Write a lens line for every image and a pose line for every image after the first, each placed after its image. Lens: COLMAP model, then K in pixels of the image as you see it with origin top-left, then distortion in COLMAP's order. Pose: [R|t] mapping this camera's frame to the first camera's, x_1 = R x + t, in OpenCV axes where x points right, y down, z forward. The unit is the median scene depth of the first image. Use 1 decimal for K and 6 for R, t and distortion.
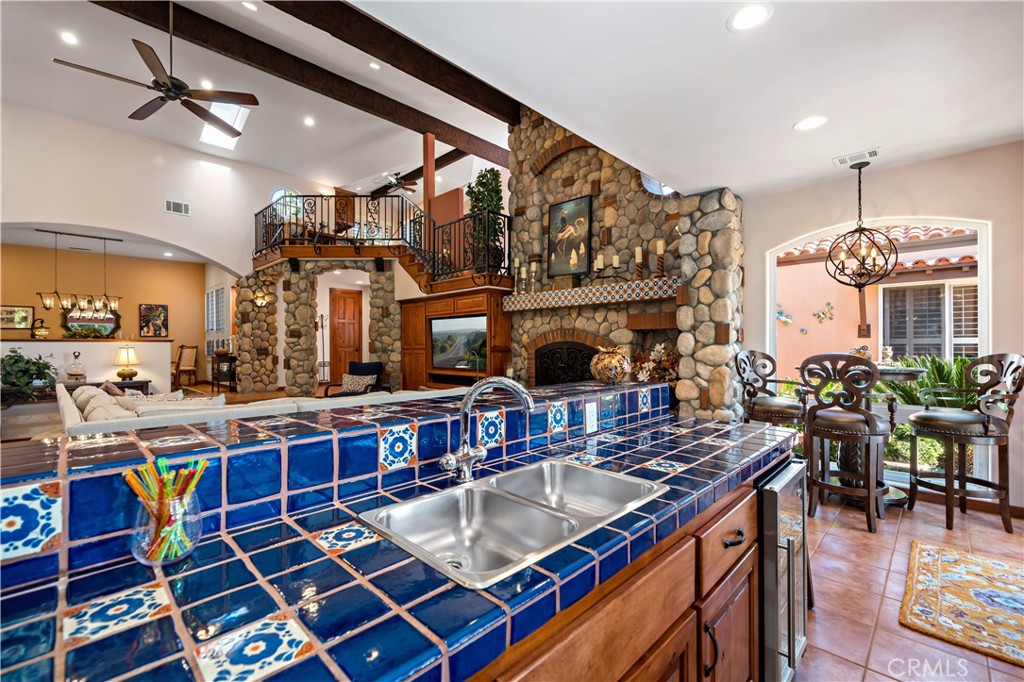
lens RADIAL K [[439.7, 0, 502.8], [0, 439.7, 348.2], [0, 0, 1]] dist [-0.002781, -0.000416]
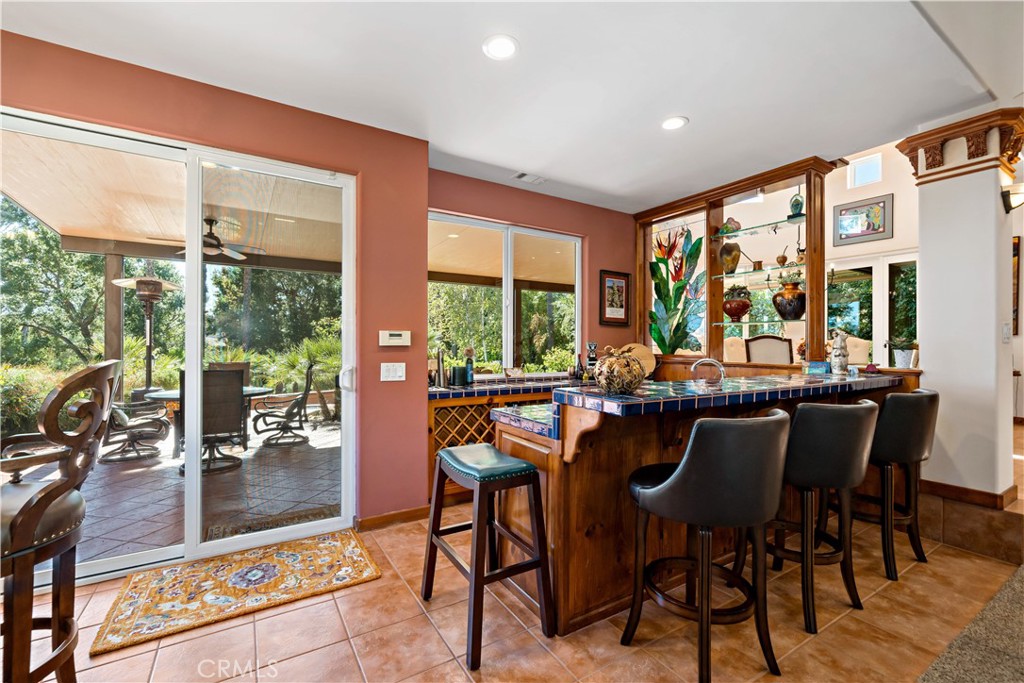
lens RADIAL K [[439.7, 0, 511.7], [0, 439.7, 340.3], [0, 0, 1]] dist [-0.002781, -0.000416]
pose [[-0.973654, -0.001333, 0.228025, 0.073834], [-0.001315, 0.999999, 0.000230, -0.006255], [-0.228025, -0.000076, -0.973655, 0.553670]]
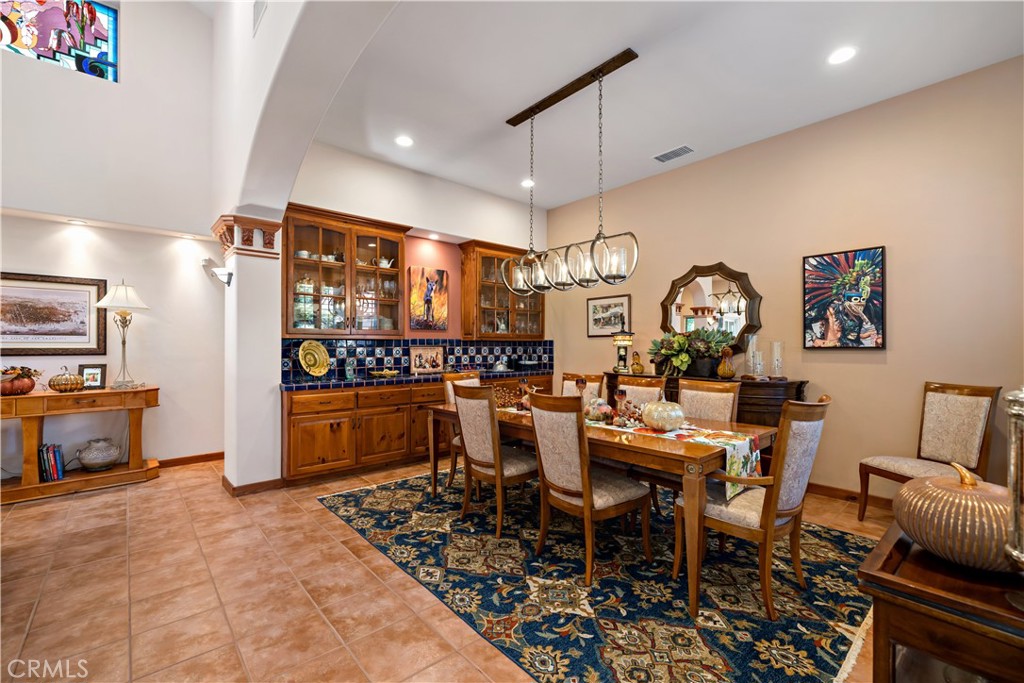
lens RADIAL K [[439.7, 0, 517.1], [0, 439.7, 344.2], [0, 0, 1]] dist [-0.002781, -0.000416]
pose [[-0.049874, 0.001419, -0.998755, -0.676672], [-0.003429, 0.999993, 0.001592, -0.044506], [0.998750, 0.003504, -0.049869, 1.143052]]
